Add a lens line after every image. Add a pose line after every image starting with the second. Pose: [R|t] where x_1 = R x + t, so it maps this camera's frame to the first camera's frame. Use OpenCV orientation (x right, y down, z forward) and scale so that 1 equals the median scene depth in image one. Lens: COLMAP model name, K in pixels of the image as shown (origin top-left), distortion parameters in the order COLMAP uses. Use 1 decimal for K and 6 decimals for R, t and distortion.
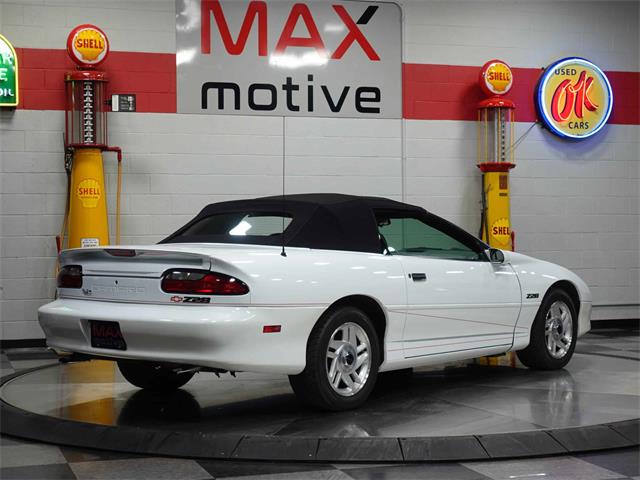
lens RADIAL K [[1191.7, 0, 322.0], [0, 1191.7, 243.1], [0, 0, 1]] dist [0.058620, 0.000000]
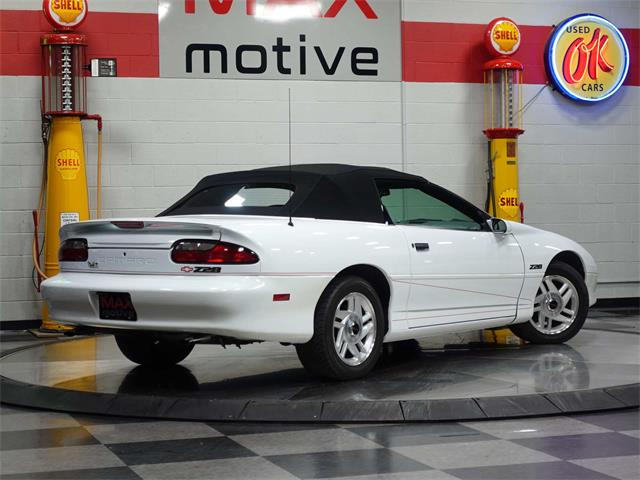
lens RADIAL K [[1449.0, 0, 324.8], [0, 1449.0, 236.3], [0, 0, 1]] dist [0.044301, 0.000000]
pose [[0.999824, -0.007383, 0.017249, -0.013055], [0.007203, 0.999920, 0.010425, 0.003662], [-0.017324, -0.010299, 0.999797, -0.127552]]
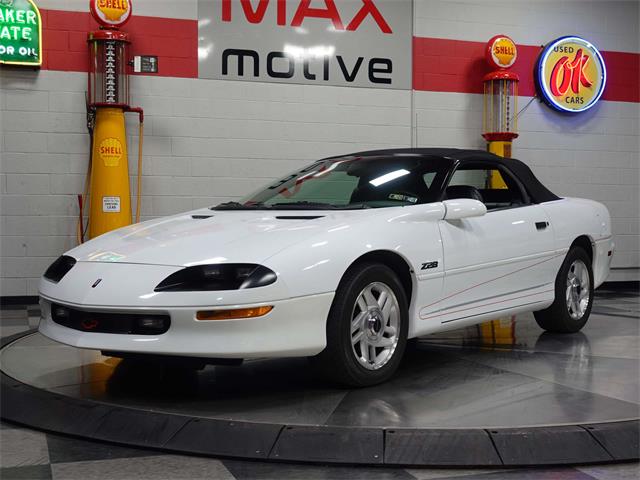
lens RADIAL K [[895.2, 0, 320.3], [0, 895.2, 245.3], [0, 0, 1]] dist [0.012591, 0.000000]
pose [[0.999799, 0.010071, 0.017359, -0.027109], [-0.010470, 0.999680, 0.023022, 0.016229], [-0.017122, -0.023199, 0.999584, 0.214977]]
